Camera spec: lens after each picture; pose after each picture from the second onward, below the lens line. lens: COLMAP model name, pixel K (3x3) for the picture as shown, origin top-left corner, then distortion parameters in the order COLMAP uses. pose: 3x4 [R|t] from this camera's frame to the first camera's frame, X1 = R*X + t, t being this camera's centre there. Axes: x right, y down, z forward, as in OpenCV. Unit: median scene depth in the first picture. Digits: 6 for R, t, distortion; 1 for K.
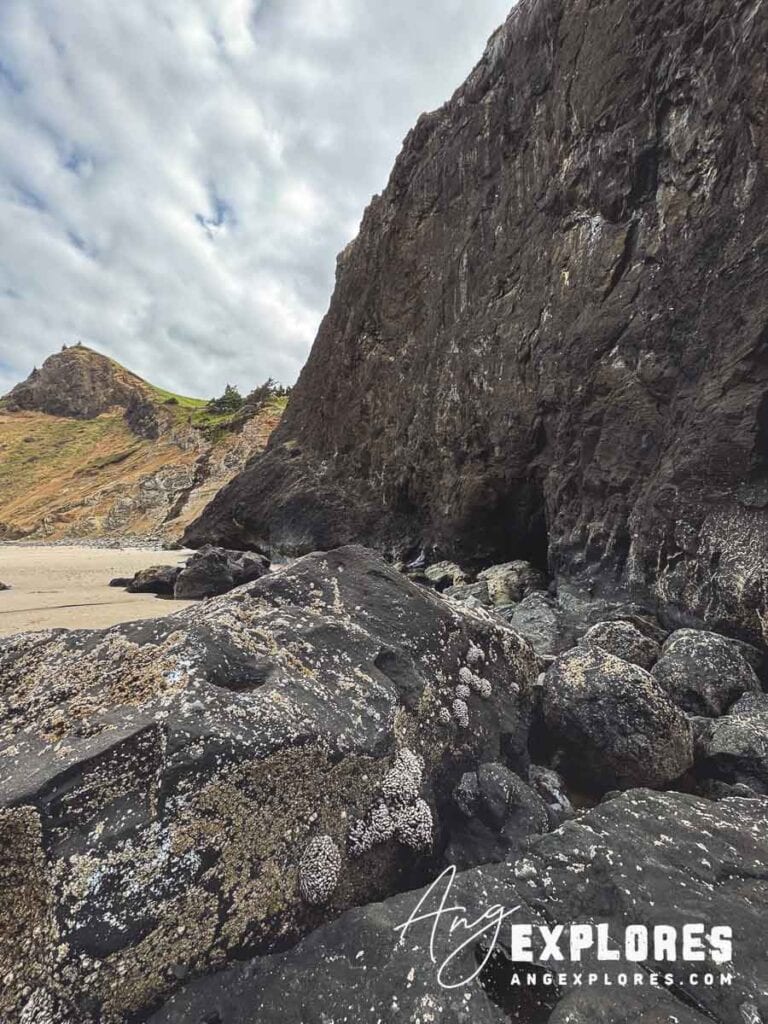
lens RADIAL K [[405.3, 0, 383.5], [0, 405.3, 512.7], [0, 0, 1]] dist [-0.001902, 0.000290]
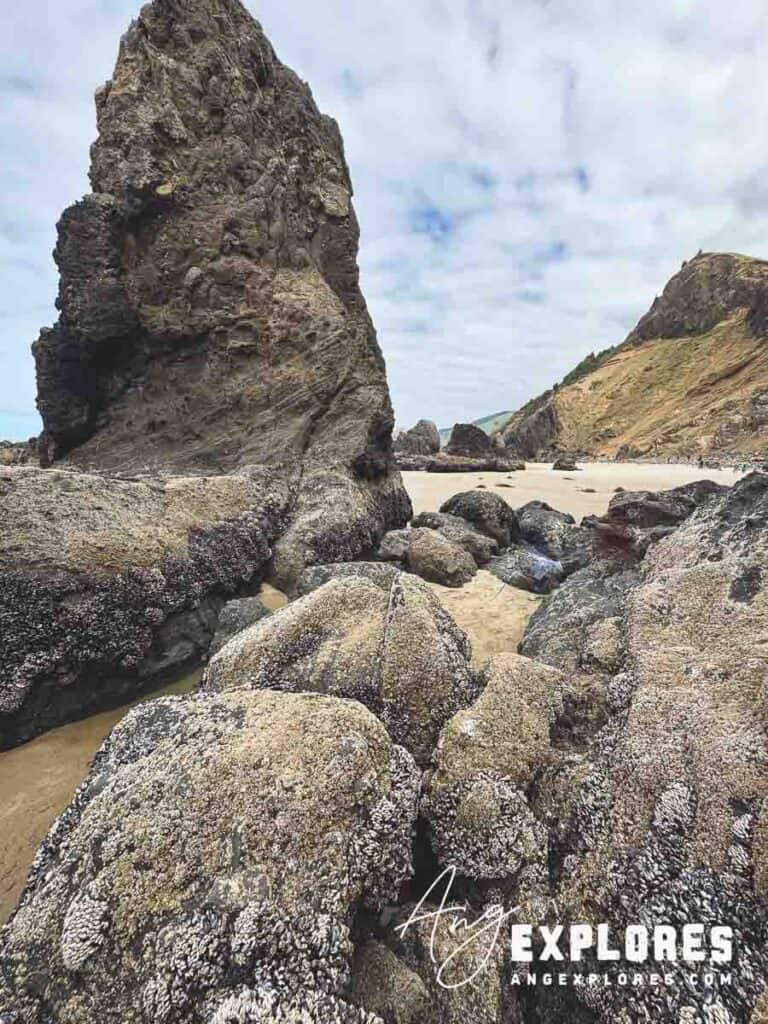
lens RADIAL K [[405.3, 0, 384.8], [0, 405.3, 511.6], [0, 0, 1]] dist [-0.001902, 0.000290]
pose [[0.279386, 0.131964, -0.951067, 3.816003], [0.062239, 0.985939, 0.155085, -0.557443], [0.958160, -0.102522, 0.267244, -3.997367]]
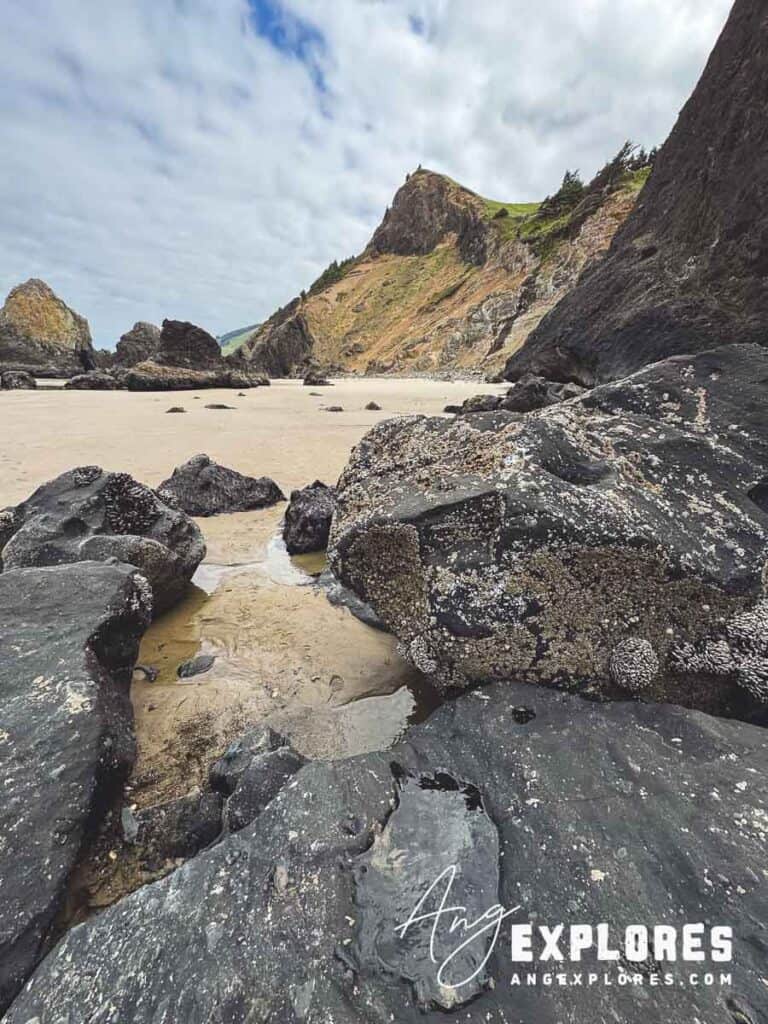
lens RADIAL K [[405.3, 0, 384.5], [0, 405.3, 511.8], [0, 0, 1]] dist [-0.001902, 0.000290]
pose [[0.745713, 0.214842, -0.630678, -0.047545], [0.043893, 0.928687, 0.368259, 0.094204], [0.664820, -0.302298, 0.683103, 0.005975]]
